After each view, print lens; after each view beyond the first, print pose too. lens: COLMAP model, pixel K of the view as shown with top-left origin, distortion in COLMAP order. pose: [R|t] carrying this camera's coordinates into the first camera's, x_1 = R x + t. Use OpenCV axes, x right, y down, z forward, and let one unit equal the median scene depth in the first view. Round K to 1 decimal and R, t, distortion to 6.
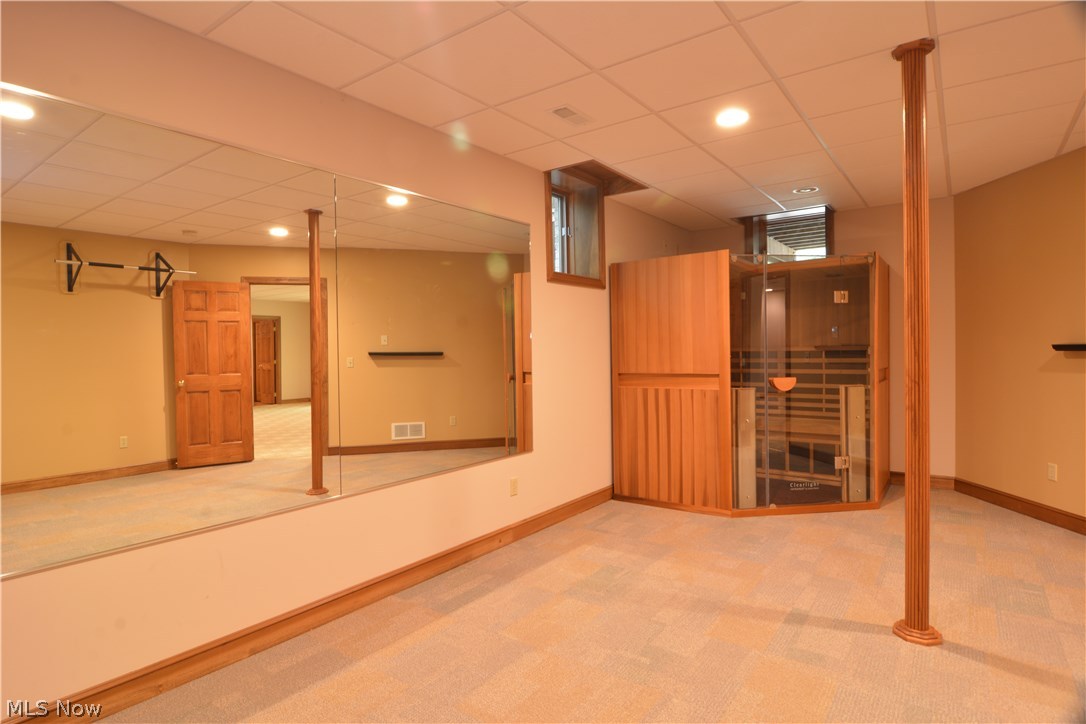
lens RADIAL K [[583.4, 0, 526.9], [0, 583.4, 360.4], [0, 0, 1]] dist [-0.003529, -0.015502]
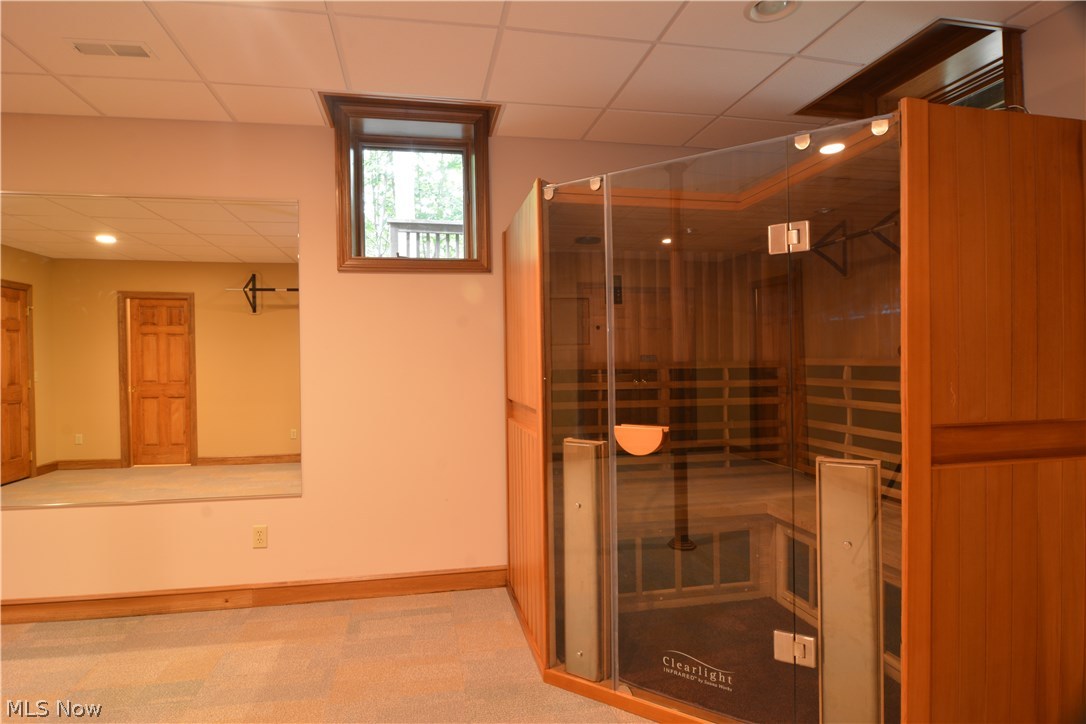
lens RADIAL K [[583.4, 0, 526.9], [0, 583.4, 360.4], [0, 0, 1]] dist [-0.003529, -0.015502]
pose [[0.739278, 0.006253, -0.673371, 0.800662], [-0.009579, 0.999953, -0.001230, -0.025434], [0.673332, 0.007359, 0.739304, 0.684588]]
